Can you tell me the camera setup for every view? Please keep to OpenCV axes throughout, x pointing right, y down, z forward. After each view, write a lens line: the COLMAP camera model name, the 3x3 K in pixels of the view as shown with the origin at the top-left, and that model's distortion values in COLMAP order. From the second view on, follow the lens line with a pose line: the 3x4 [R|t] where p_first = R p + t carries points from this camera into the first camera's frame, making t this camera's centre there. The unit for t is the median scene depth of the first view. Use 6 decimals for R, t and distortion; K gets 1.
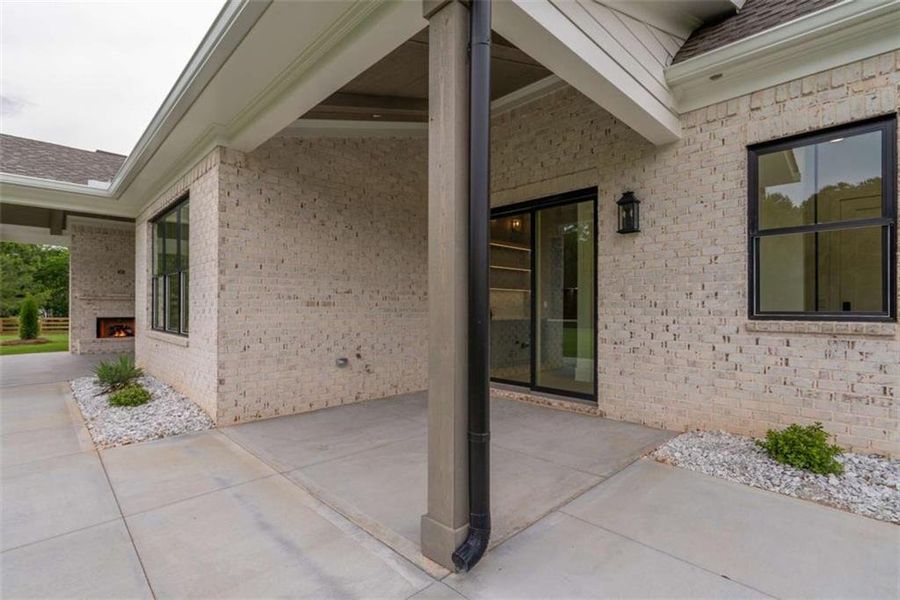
lens RADIAL K [[418.2, 0, 452.8], [0, 418.2, 296.7], [0, 0, 1]] dist [0.000752, 0.000123]
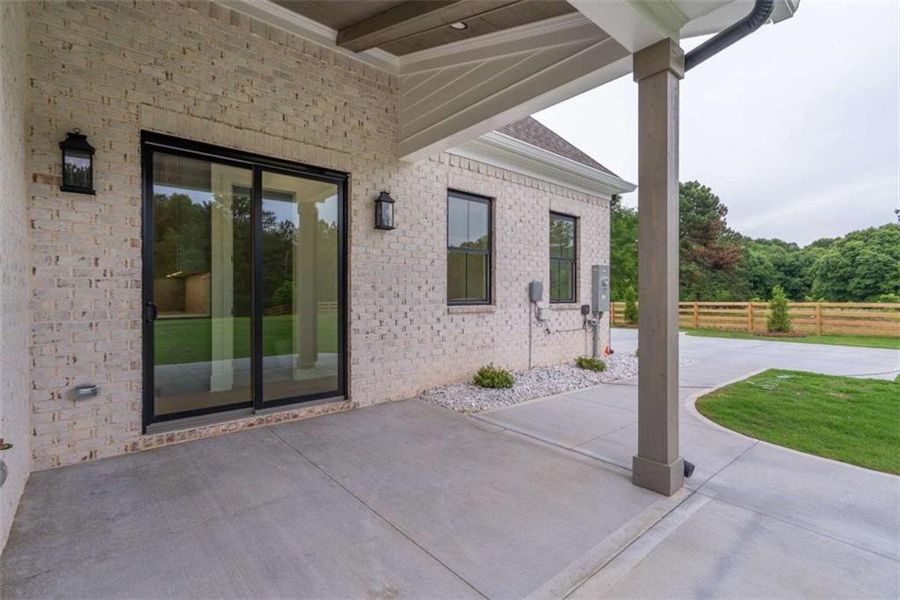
lens RADIAL K [[405.1, 0, 462.2], [0, 405.1, 296.0], [0, 0, 1]] dist [-0.017517, -0.000137]
pose [[0.084174, -0.001415, 0.996450, -0.683032], [-0.023466, 0.999719, 0.003402, 0.013129], [-0.996175, -0.023669, 0.084118, 0.791887]]
